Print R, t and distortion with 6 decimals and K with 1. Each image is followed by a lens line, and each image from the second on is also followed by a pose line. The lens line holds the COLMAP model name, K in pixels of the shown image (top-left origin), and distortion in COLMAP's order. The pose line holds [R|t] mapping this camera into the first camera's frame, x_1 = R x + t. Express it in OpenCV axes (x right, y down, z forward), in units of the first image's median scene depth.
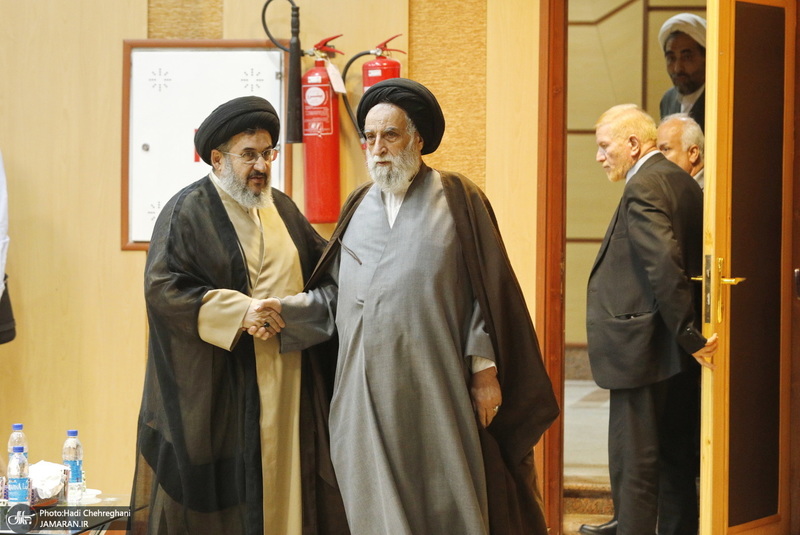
lens RADIAL K [[2659.0, 0, 399.9], [0, 2659.0, 267.1], [0, 0, 1]] dist [0.234290, 0.000000]
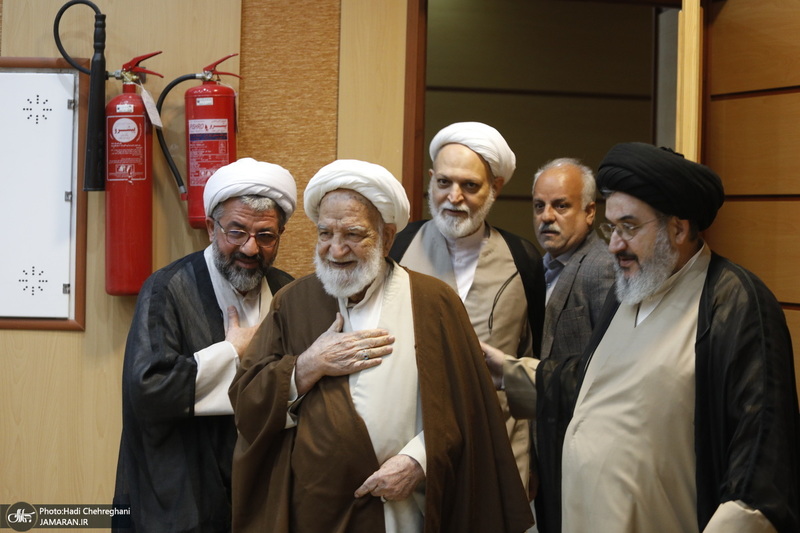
lens RADIAL K [[1613.6, 0, 400.0], [0, 1613.6, 268.0], [0, 0, 1]] dist [-0.242970, 0.000000]
pose [[0.961570, 0.007372, 0.274461, -0.081349], [-0.001458, 0.999762, -0.021746, -0.014615], [-0.274556, 0.020510, 0.961352, 0.535373]]
